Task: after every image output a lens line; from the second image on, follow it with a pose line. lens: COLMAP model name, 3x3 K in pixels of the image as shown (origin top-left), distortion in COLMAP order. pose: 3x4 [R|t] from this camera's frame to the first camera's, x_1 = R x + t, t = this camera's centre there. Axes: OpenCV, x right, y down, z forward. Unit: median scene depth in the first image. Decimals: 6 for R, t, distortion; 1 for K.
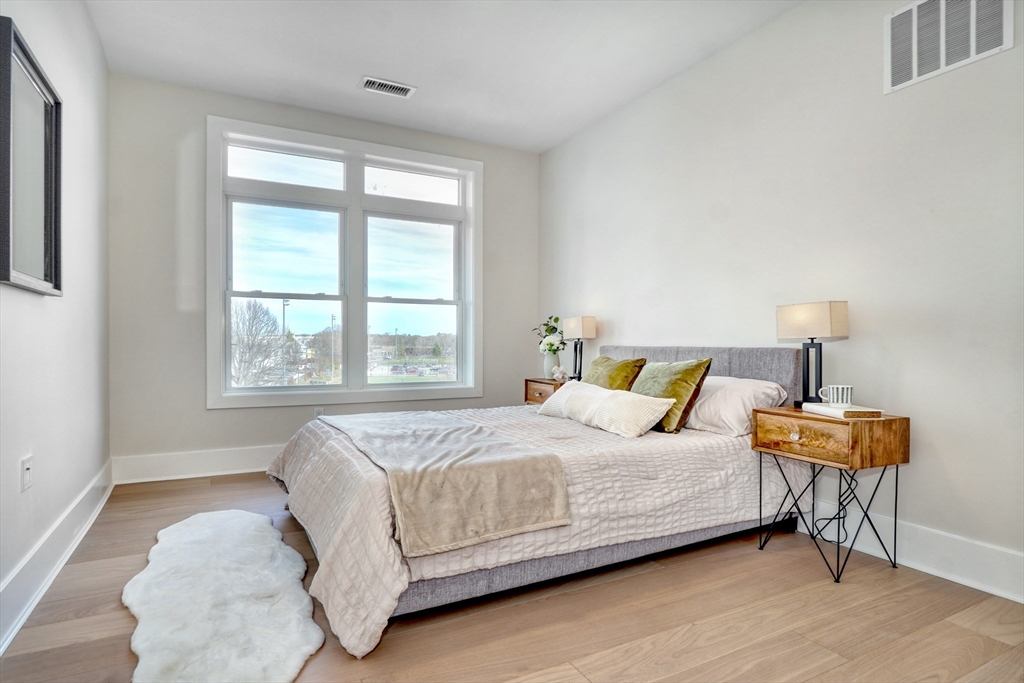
lens RADIAL K [[554.3, 0, 512.0], [0, 554.3, 341.5], [0, 0, 1]] dist [0.001988, -0.000023]
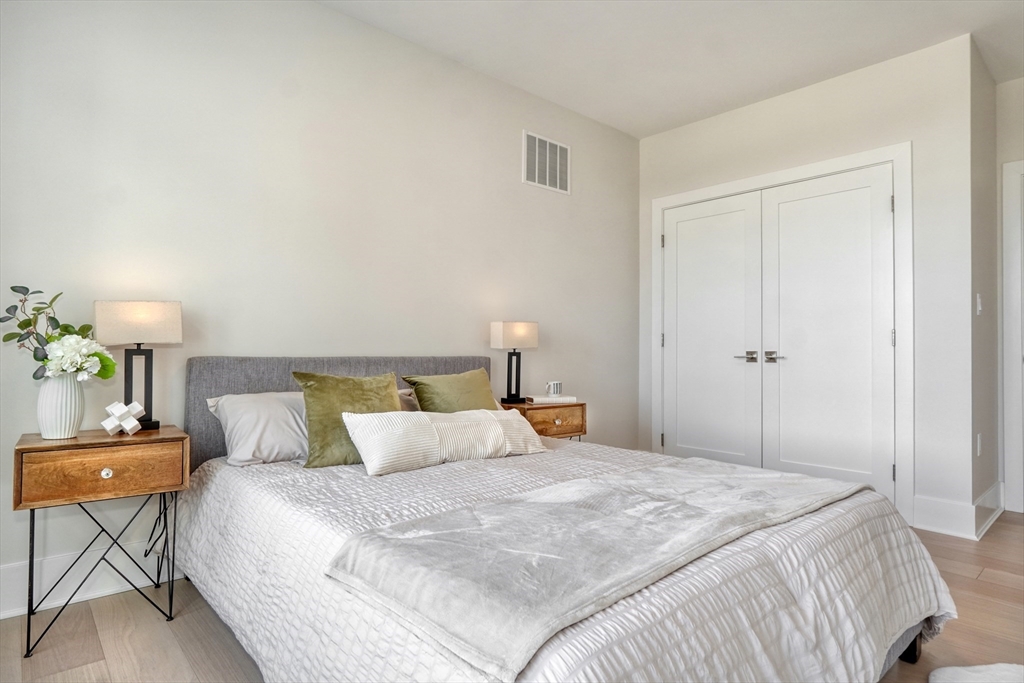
lens RADIAL K [[554.3, 0, 512.0], [0, 554.3, 341.5], [0, 0, 1]] dist [0.001988, -0.000023]
pose [[-0.233366, 0.013075, 0.972301, -0.694296], [-0.009387, 0.999833, -0.015698, -0.002472], [-0.972344, -0.012791, -0.233204, 1.280506]]
